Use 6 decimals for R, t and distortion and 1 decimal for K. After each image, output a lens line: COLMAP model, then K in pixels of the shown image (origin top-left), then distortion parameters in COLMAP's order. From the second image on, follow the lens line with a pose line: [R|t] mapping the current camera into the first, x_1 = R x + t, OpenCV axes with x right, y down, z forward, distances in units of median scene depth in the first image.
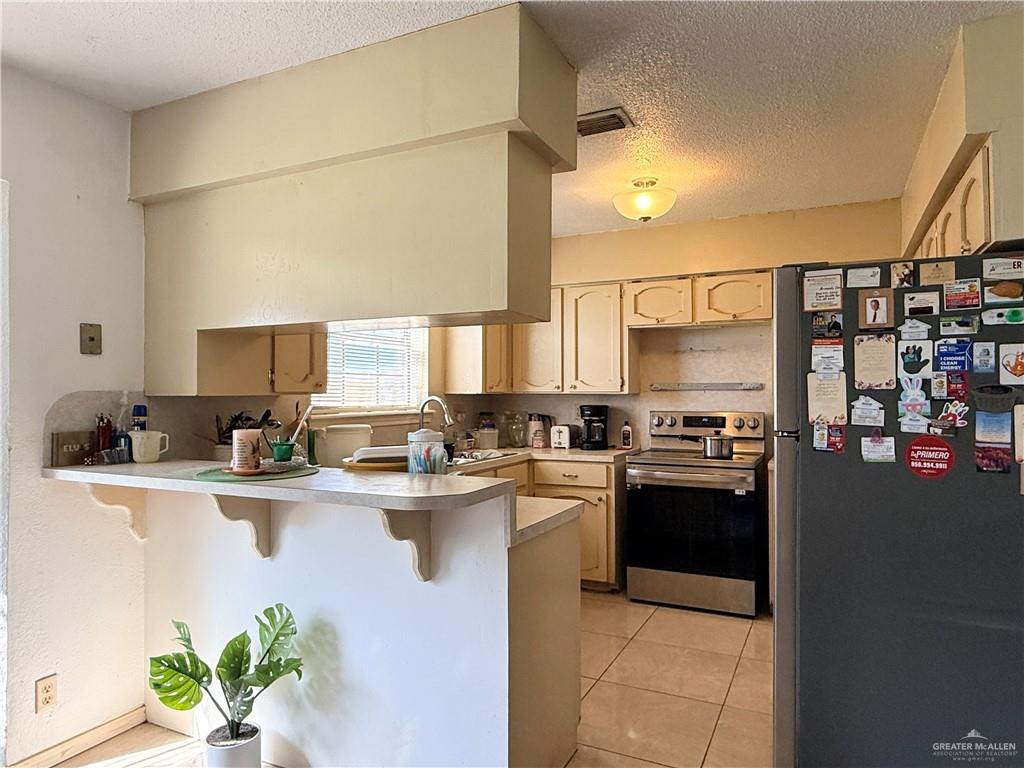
lens RADIAL K [[654.8, 0, 512.2], [0, 654.8, 383.9], [0, 0, 1]] dist [-0.003419, 0.000318]
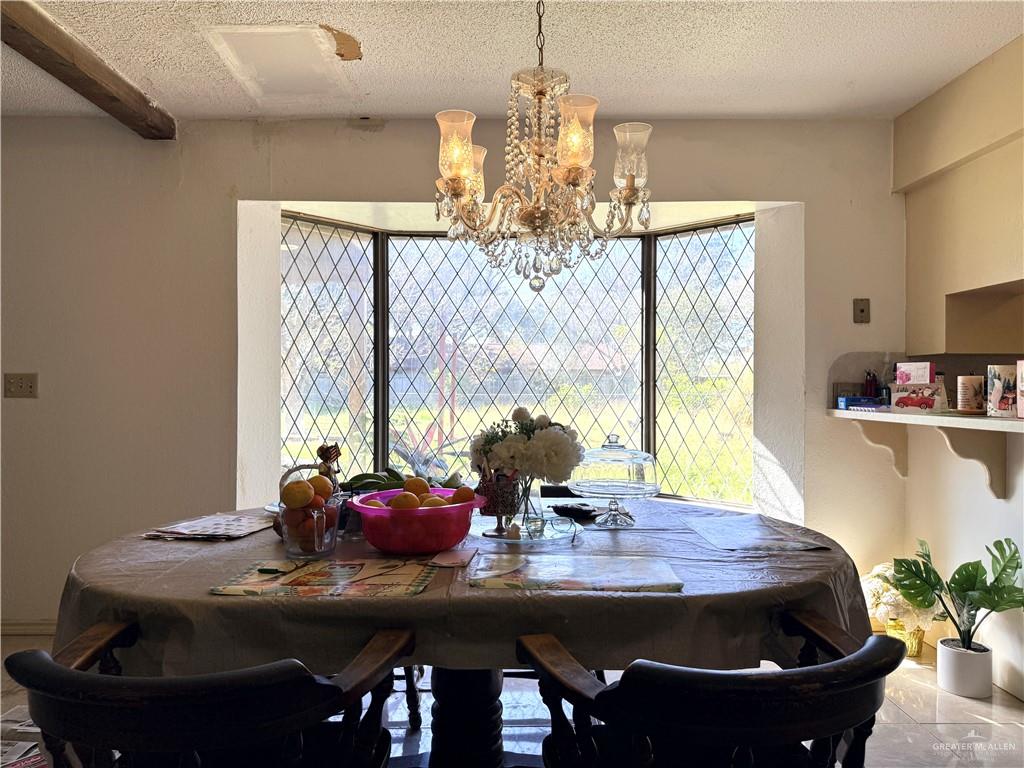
lens RADIAL K [[730.1, 0, 512.3], [0, 730.1, 384.7], [0, 0, 1]] dist [0.003375, 0.006851]
pose [[0.451198, 0.003243, -0.892418, 0.335928], [0.004492, 0.999972, 0.005905, 0.067185], [0.892412, -0.006673, 0.451171, -0.260723]]
